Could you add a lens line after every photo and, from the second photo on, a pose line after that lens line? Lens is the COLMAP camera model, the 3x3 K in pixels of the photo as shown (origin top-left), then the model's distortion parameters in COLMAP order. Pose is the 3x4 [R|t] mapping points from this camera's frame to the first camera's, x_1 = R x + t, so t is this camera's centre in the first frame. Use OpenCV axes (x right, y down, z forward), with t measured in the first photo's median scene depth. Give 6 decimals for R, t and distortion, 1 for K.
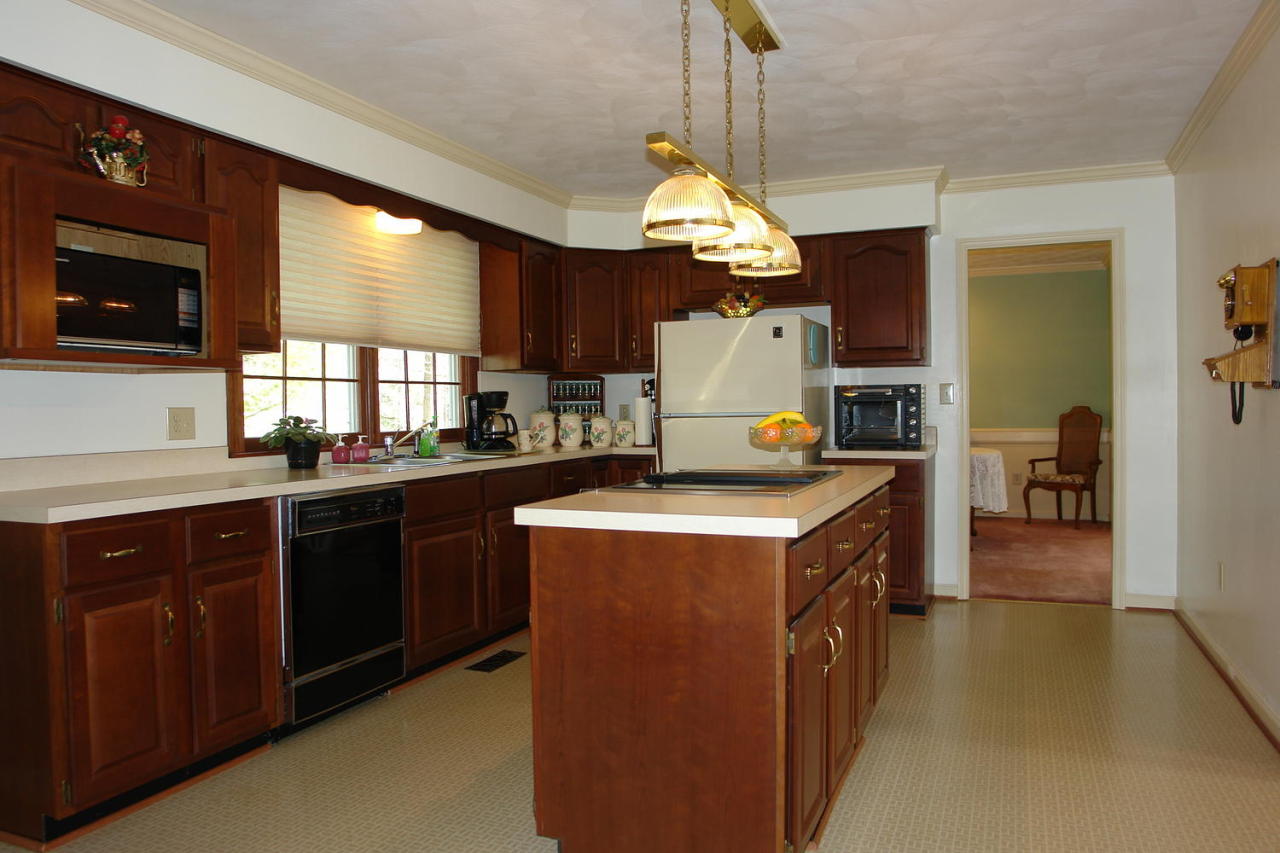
lens RADIAL K [[887.0, 0, 640.0], [0, 887.0, 426.5], [0, 0, 1]] dist [-0.093438, 0.056440]
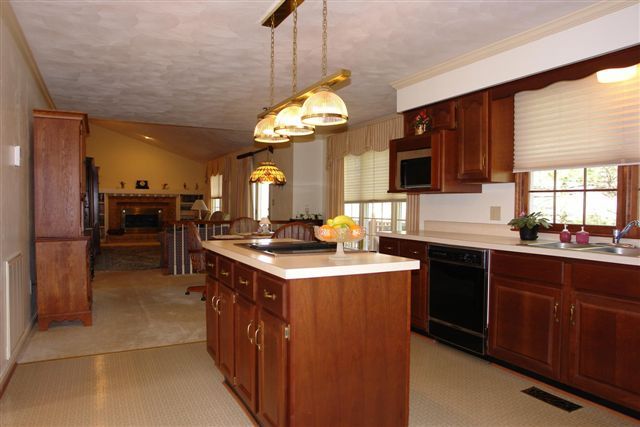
lens RADIAL K [[443.5, 0, 320.0], [0, 443.5, 213.5], [0, 0, 1]] dist [-0.093438, 0.056440]
pose [[-0.642880, 0.012739, -0.765861, 0.569974], [-0.022870, 0.999097, 0.035816, -0.029656], [0.765626, 0.040541, -0.642008, 1.169863]]
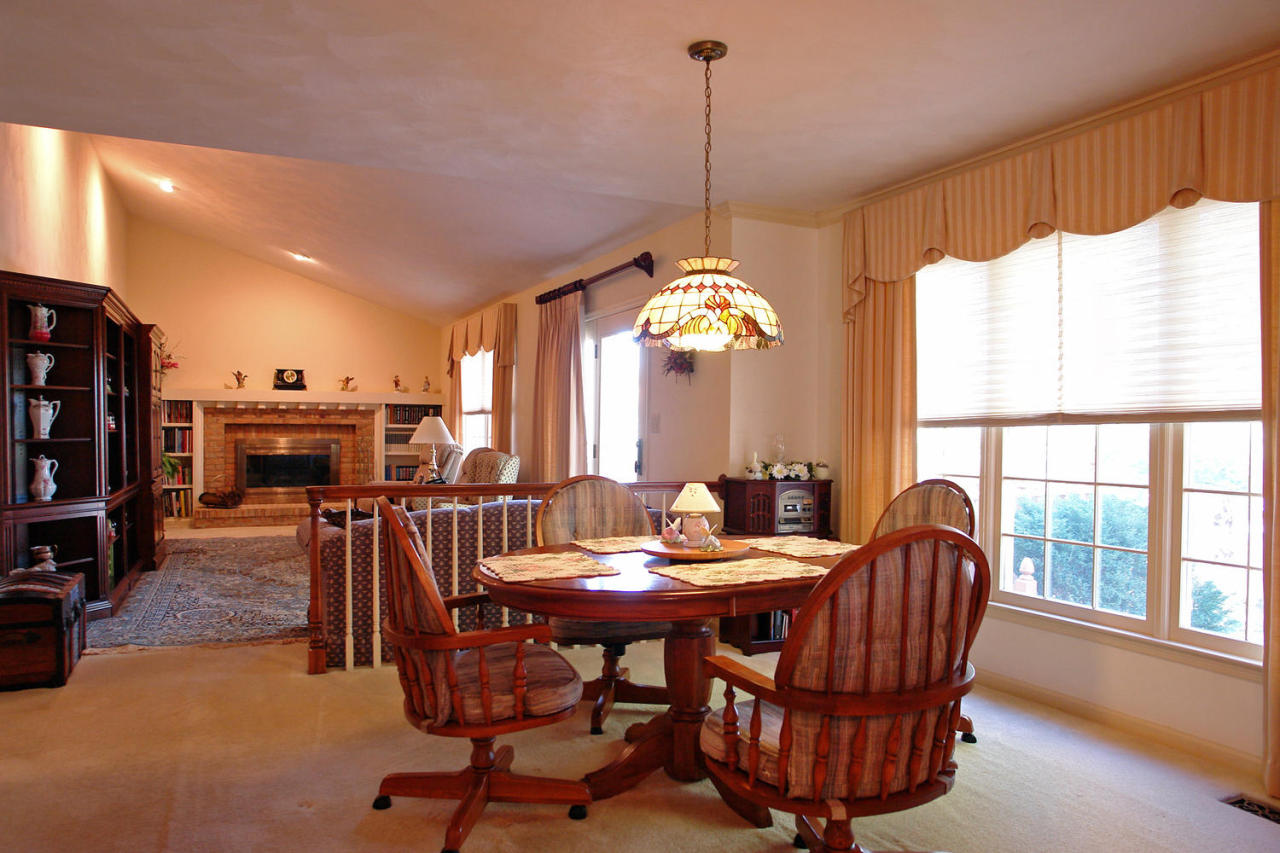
lens RADIAL K [[887.0, 0, 640.0], [0, 887.0, 426.5], [0, 0, 1]] dist [-0.093438, 0.056440]
pose [[-0.670655, -0.002393, -0.741765, 0.242668], [-0.020350, 0.999678, 0.015173, -0.020590], [0.741490, 0.025271, -0.670488, 0.698500]]
